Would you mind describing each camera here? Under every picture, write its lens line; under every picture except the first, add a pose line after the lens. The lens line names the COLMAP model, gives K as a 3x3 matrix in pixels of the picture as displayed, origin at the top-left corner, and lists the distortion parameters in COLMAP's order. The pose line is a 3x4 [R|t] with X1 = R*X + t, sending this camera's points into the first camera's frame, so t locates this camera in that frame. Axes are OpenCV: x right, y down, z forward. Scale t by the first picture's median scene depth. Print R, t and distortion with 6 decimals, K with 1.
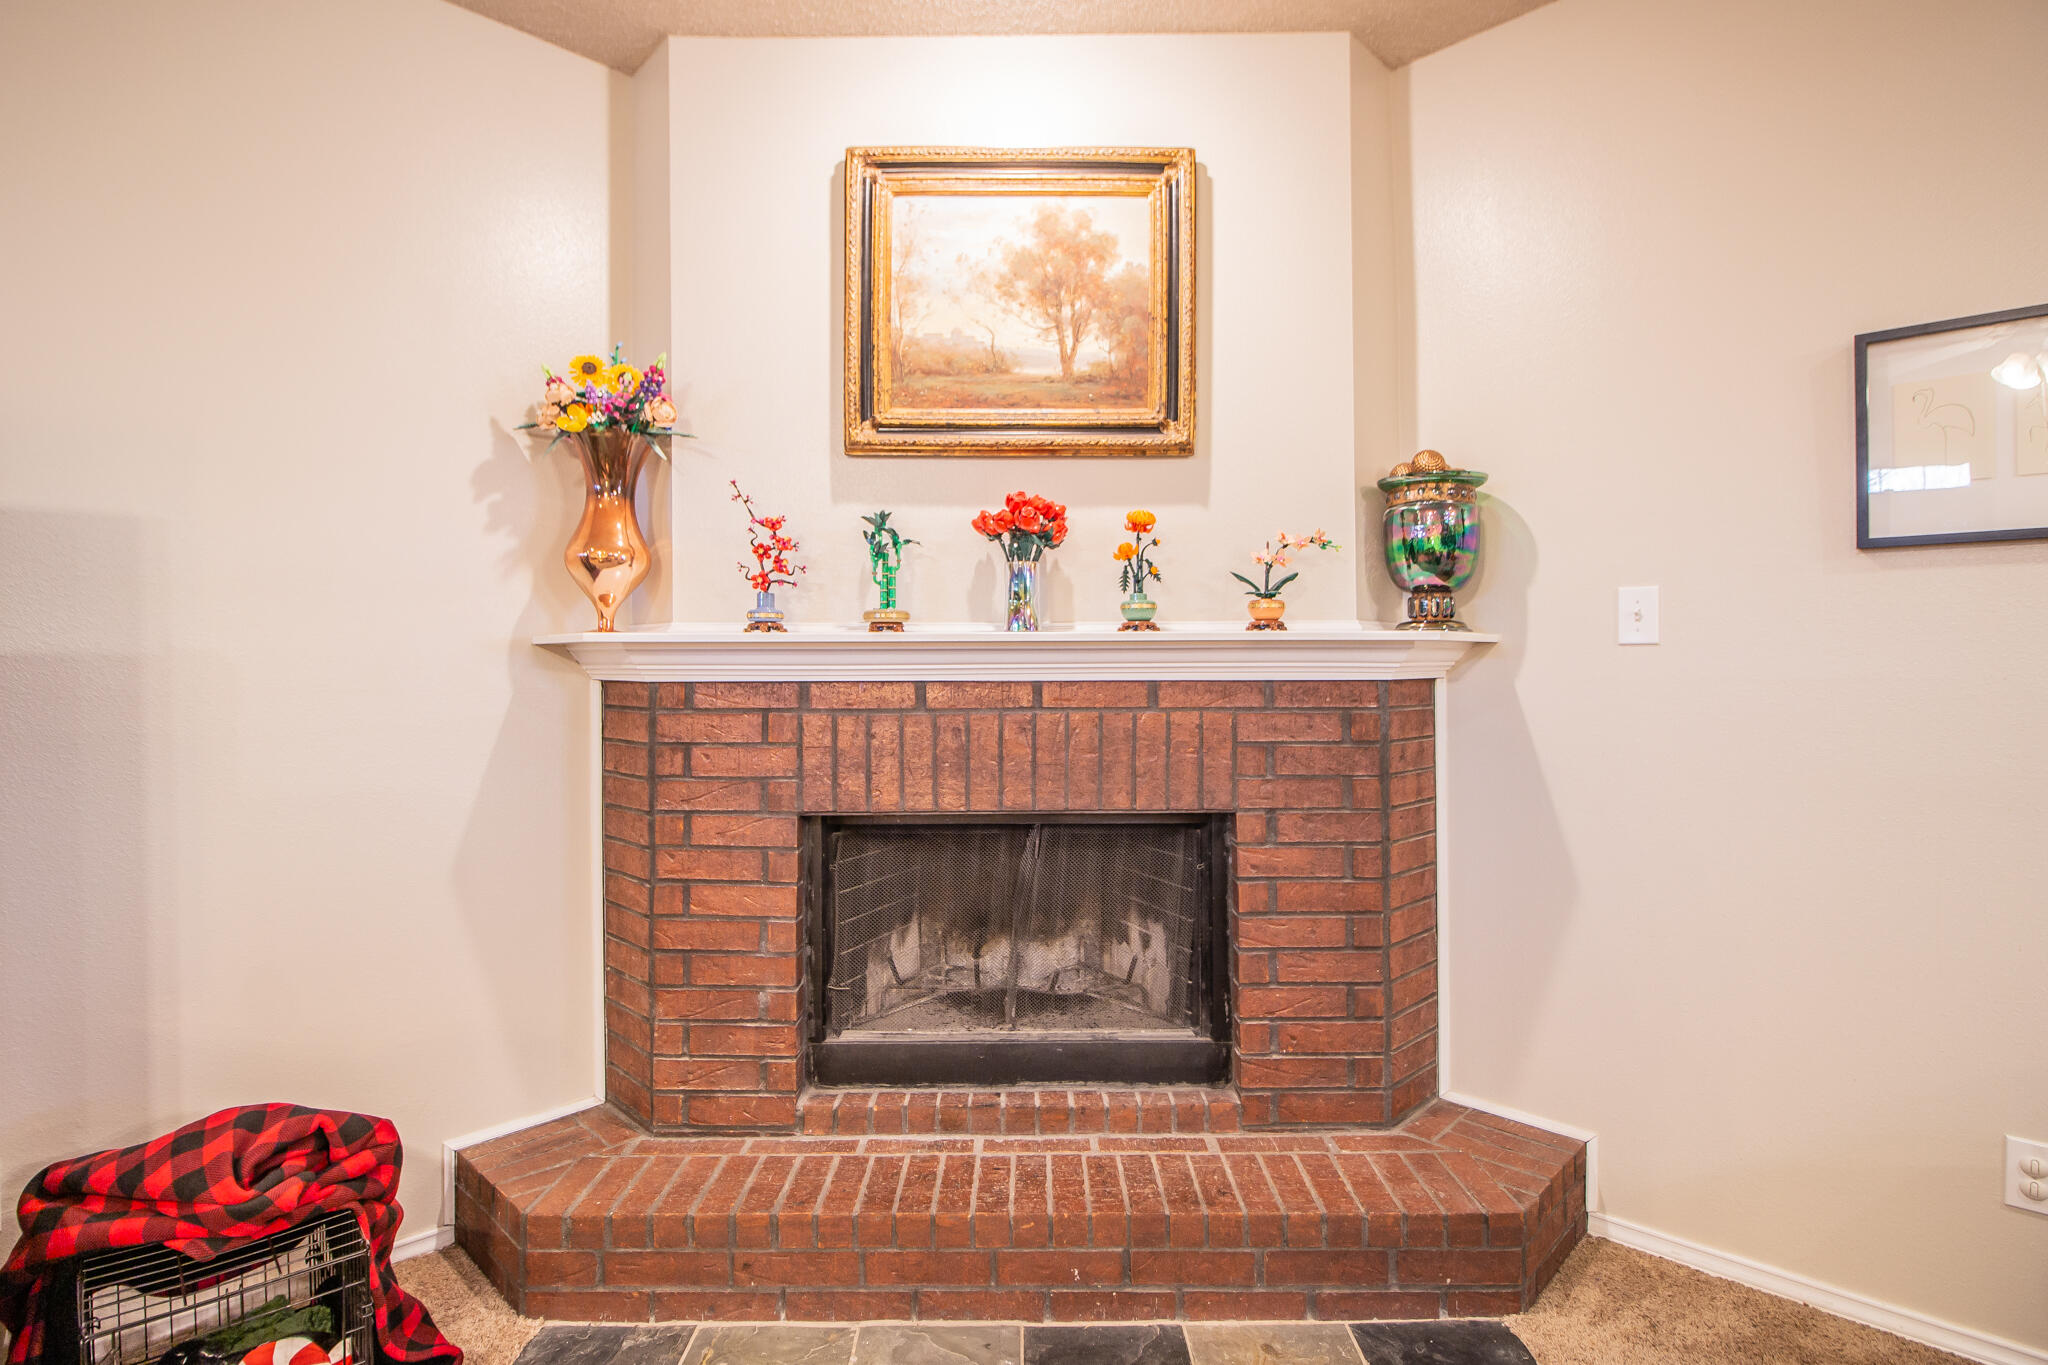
lens RADIAL K [[1002.1, 0, 1026.7], [0, 1002.1, 661.4], [0, 0, 1]] dist [-0.011141, -0.002260]
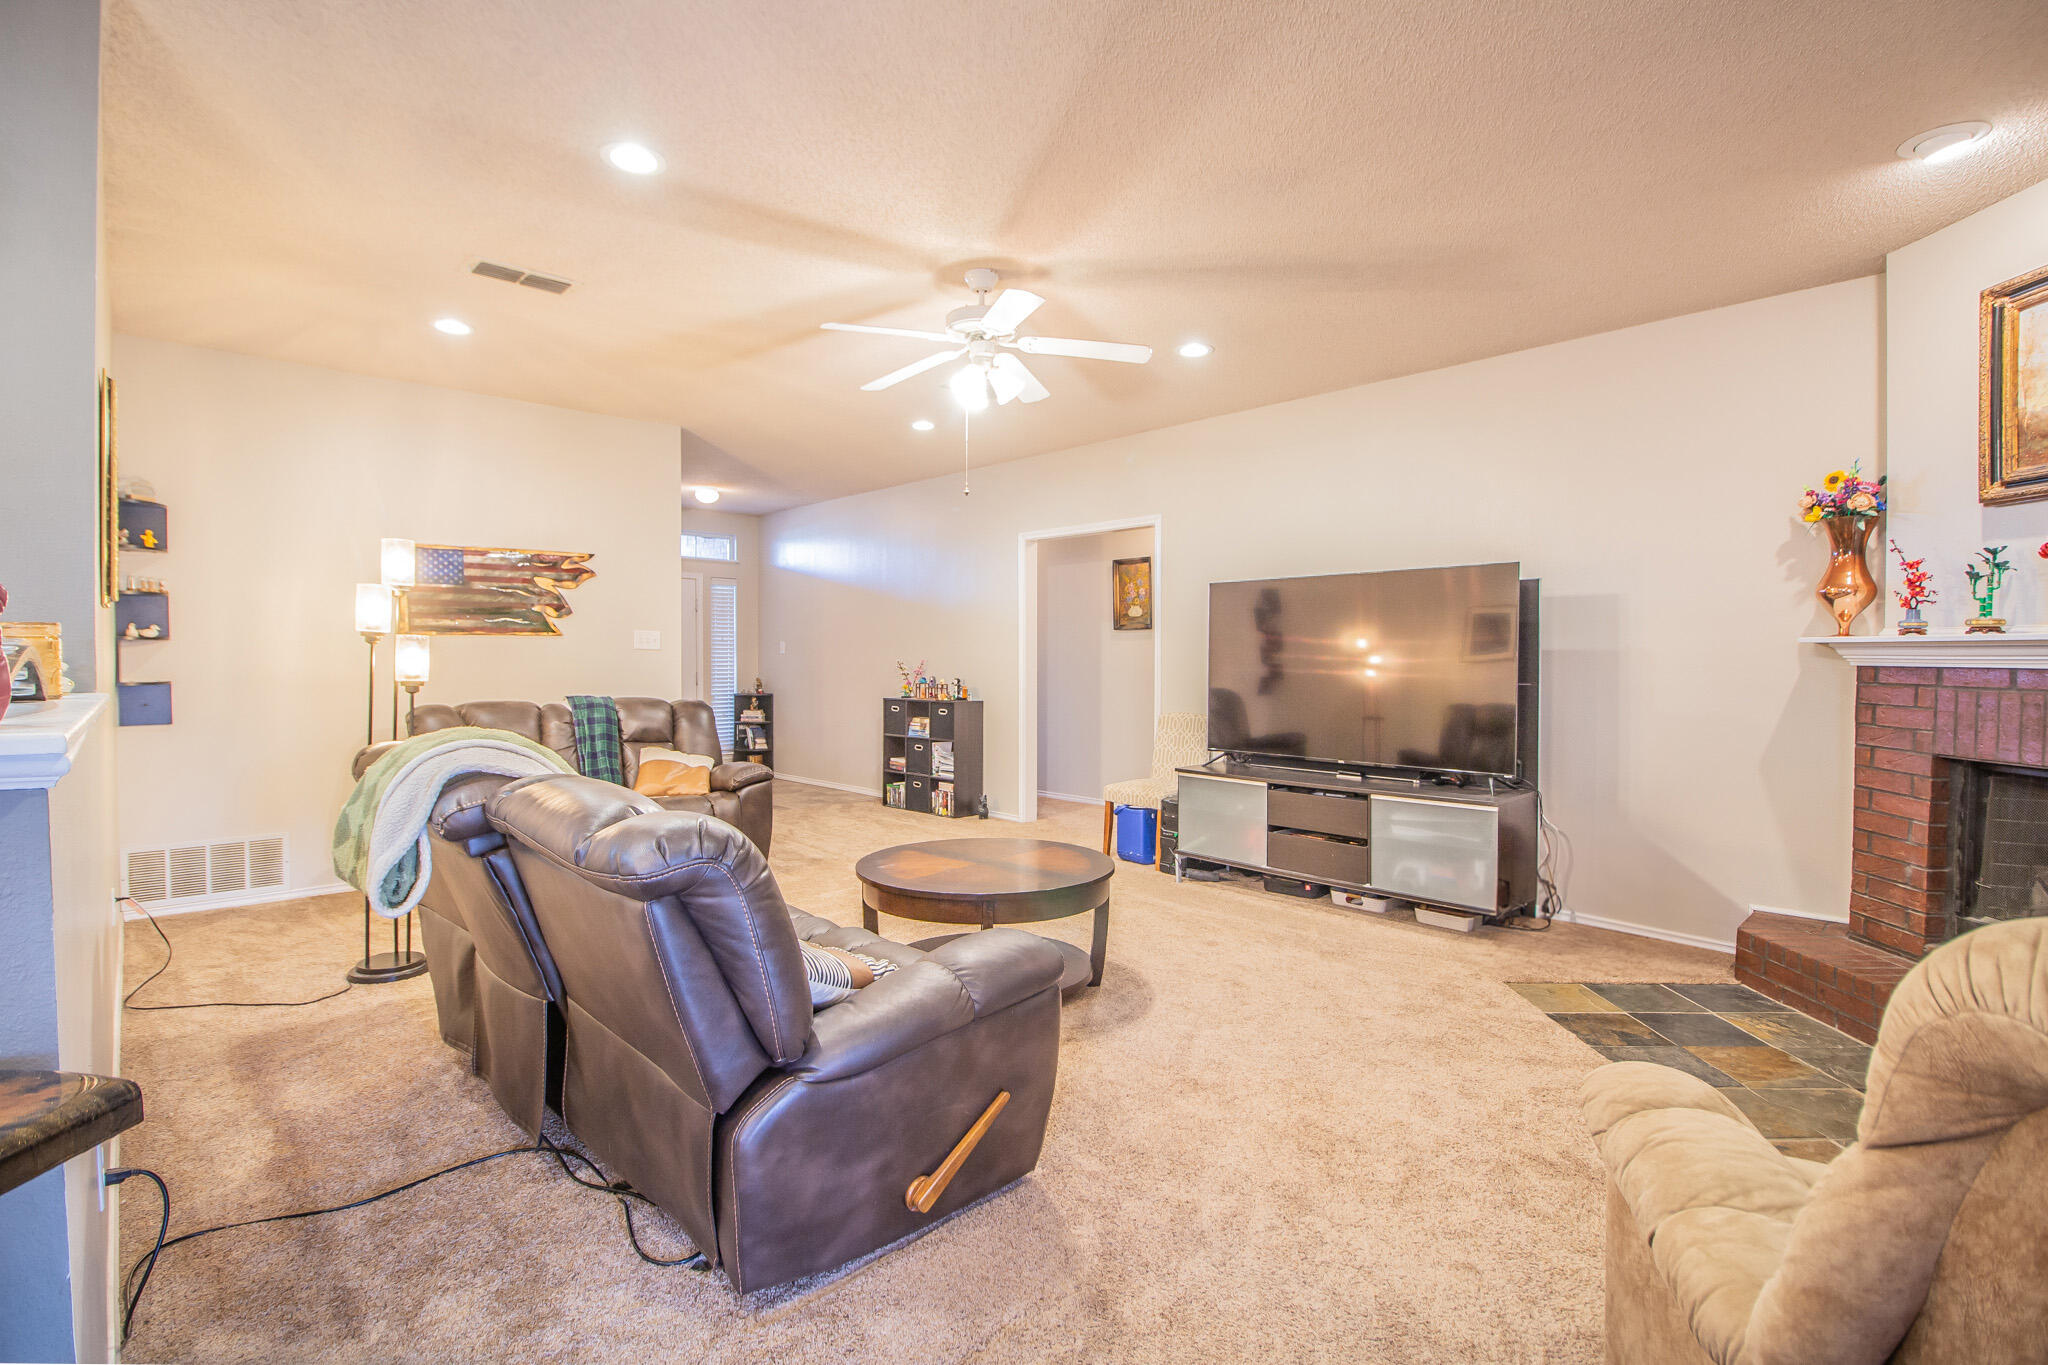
lens RADIAL K [[987.1, 0, 1025.8], [0, 987.1, 661.9], [0, 0, 1]] dist [0.000156, -0.000911]
pose [[-0.037042, 0.012836, -0.999231, 1.291207], [0.000561, 0.999918, 0.012824, -0.007394], [0.999314, -0.000086, -0.037046, -0.307131]]
